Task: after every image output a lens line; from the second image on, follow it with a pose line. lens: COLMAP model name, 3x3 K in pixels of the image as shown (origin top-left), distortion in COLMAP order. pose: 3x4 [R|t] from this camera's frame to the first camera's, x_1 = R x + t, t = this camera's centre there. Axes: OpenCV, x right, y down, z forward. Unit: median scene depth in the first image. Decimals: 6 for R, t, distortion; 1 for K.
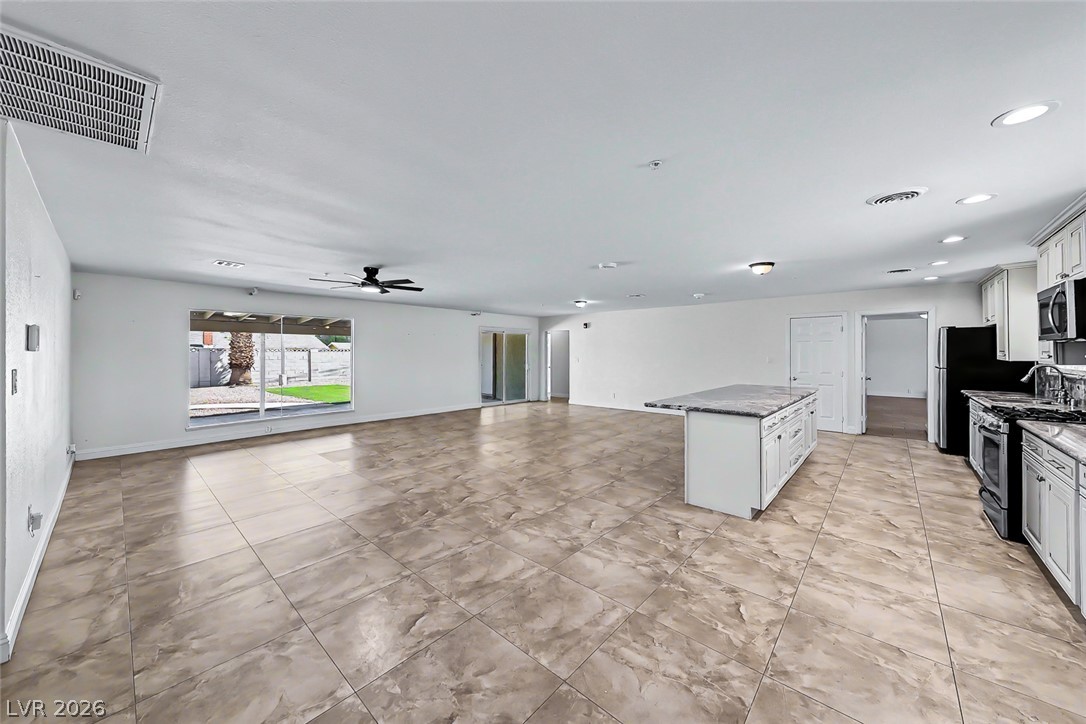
lens RADIAL K [[381.9, 0, 536.6], [0, 381.9, 352.5], [0, 0, 1]] dist [0.005118, -0.001554]
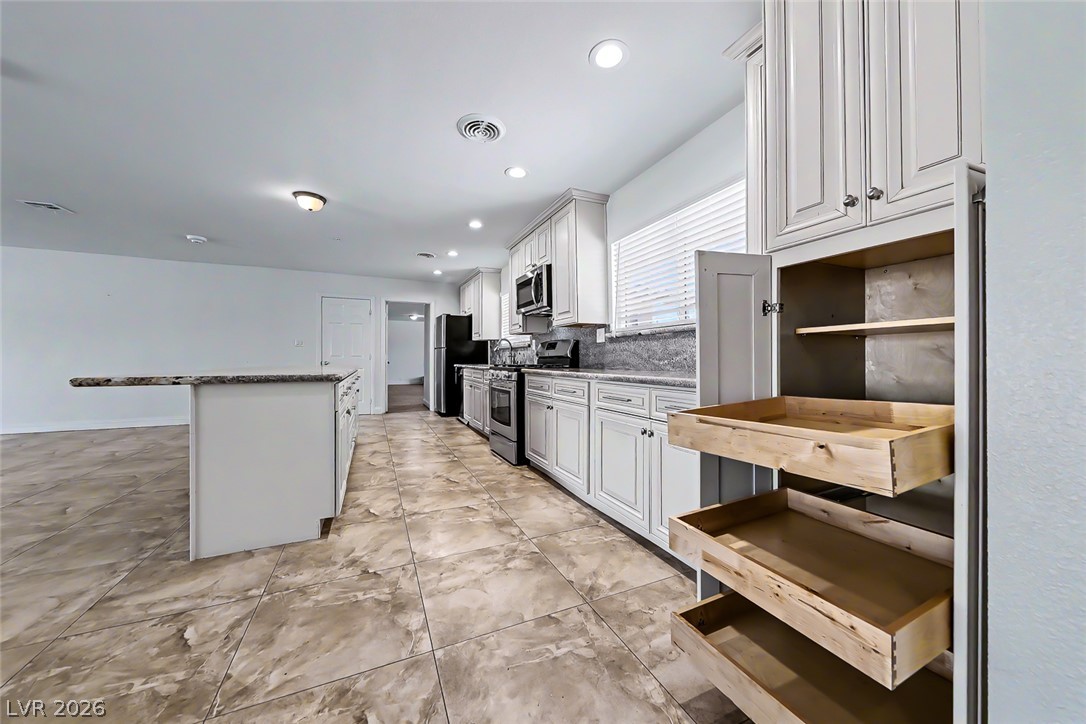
lens RADIAL K [[381.9, 0, 539.3], [0, 381.9, 355.7], [0, 0, 1]] dist [0.005118, -0.001554]
pose [[0.398521, 0.010221, 0.917102, 0.097670], [-0.004044, 0.999948, -0.009387, 0.119622], [-0.917150, 0.000032, 0.398542, 0.363498]]
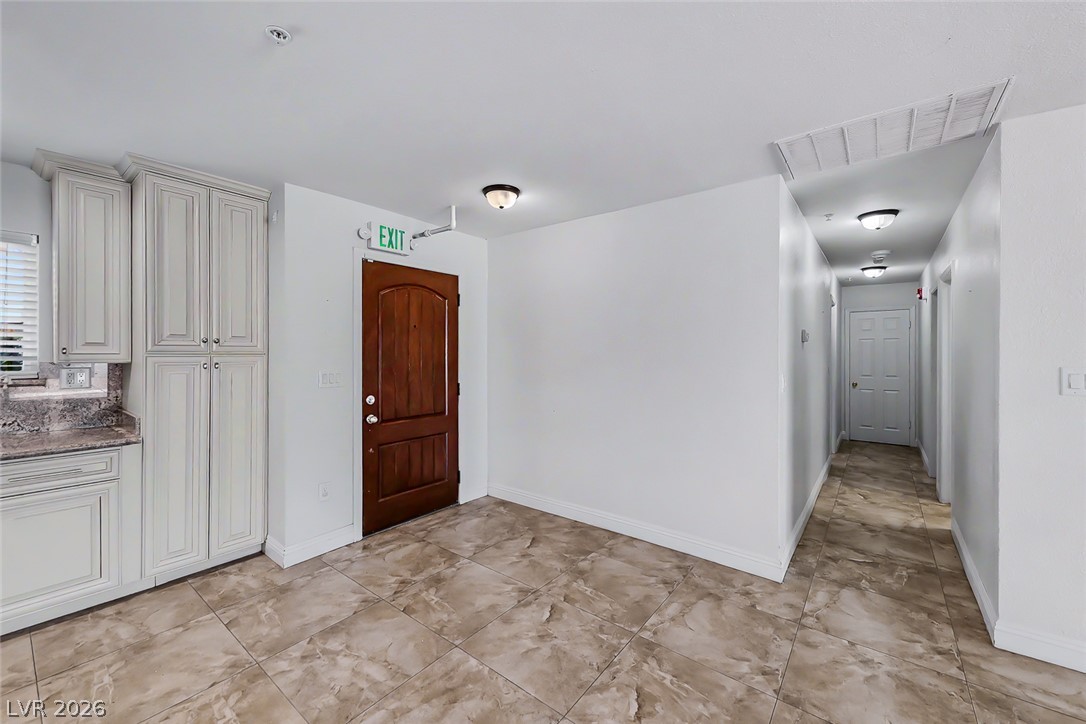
lens RADIAL K [[431.3, 0, 540.5], [0, 431.3, 353.2], [0, 0, 1]] dist [0.002068, -0.000347]
pose [[-0.996896, -0.000816, -0.078720, -0.032416], [-0.000321, 0.999980, -0.006293, 0.010385], [0.078724, -0.006248, -0.996877, 1.063290]]
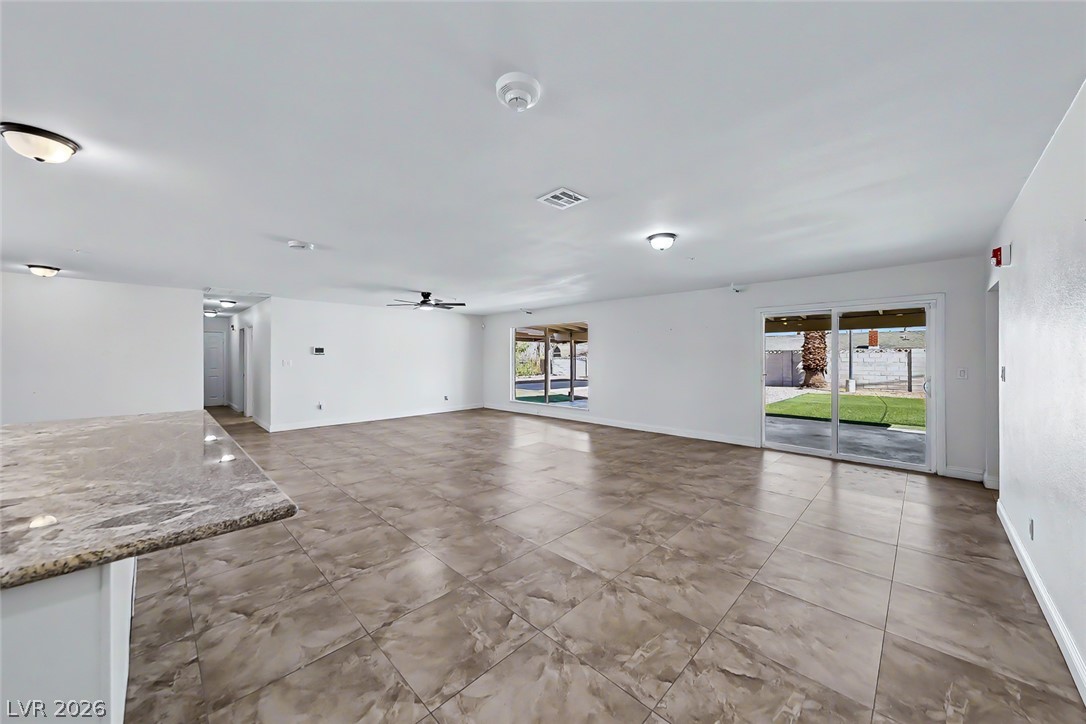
lens RADIAL K [[381.9, 0, 544.5], [0, 381.9, 360.0], [0, 0, 1]] dist [0.005118, -0.001554]
pose [[-0.024488, 0.009872, -0.999651, 1.286650], [0.005437, 0.999938, 0.009741, 0.012134], [0.999685, -0.005197, -0.024540, 2.024021]]
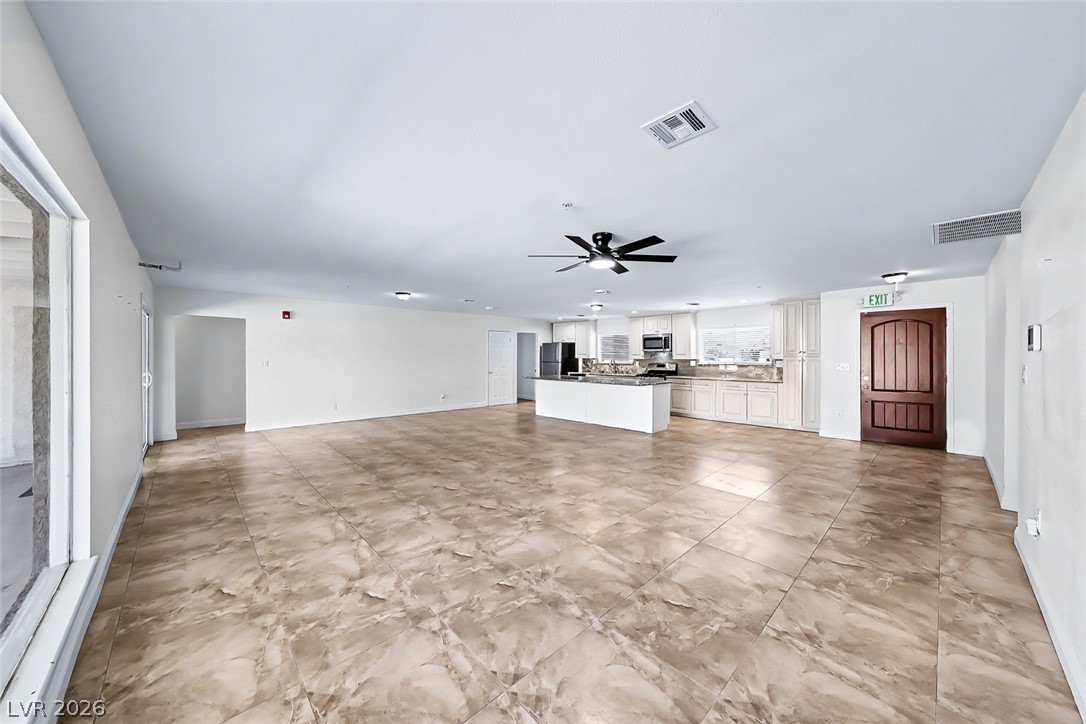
lens RADIAL K [[381.9, 0, 542.0], [0, 381.9, 353.0], [0, 0, 1]] dist [0.005118, -0.001554]
pose [[0.072444, 0.009150, 0.997330, -1.604969], [-0.006784, 0.999939, -0.008681, 0.014457], [-0.997349, -0.006137, 0.072502, 1.468309]]
